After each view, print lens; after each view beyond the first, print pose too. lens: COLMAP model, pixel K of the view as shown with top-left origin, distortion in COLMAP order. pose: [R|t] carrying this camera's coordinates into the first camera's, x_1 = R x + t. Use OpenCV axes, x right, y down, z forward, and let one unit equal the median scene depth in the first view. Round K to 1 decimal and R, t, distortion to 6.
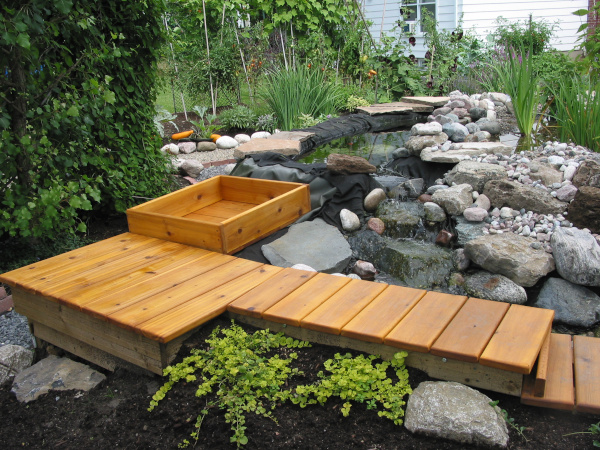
lens RADIAL K [[645.8, 0, 300.0], [0, 645.8, 225.0], [0, 0, 1]] dist [-0.142295, 0.231437]
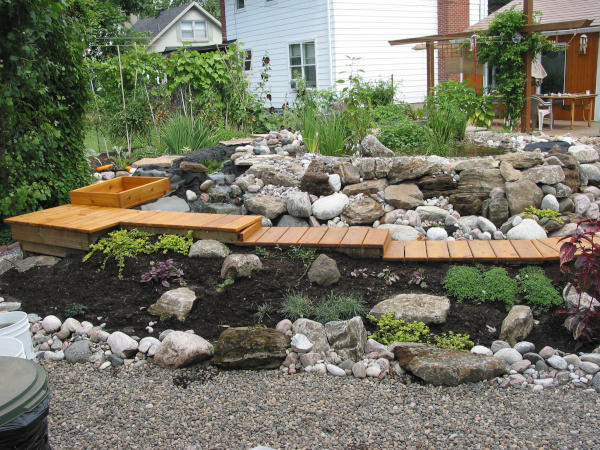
lens RADIAL K [[620.4, 0, 300.0], [0, 620.4, 225.0], [0, 0, 1]] dist [-0.181573, 0.281891]
pose [[0.992504, -0.024790, 0.119669, 0.148540], [0.033130, 0.997120, -0.068217, 0.178666], [-0.117634, 0.071670, 0.990467, -0.677026]]
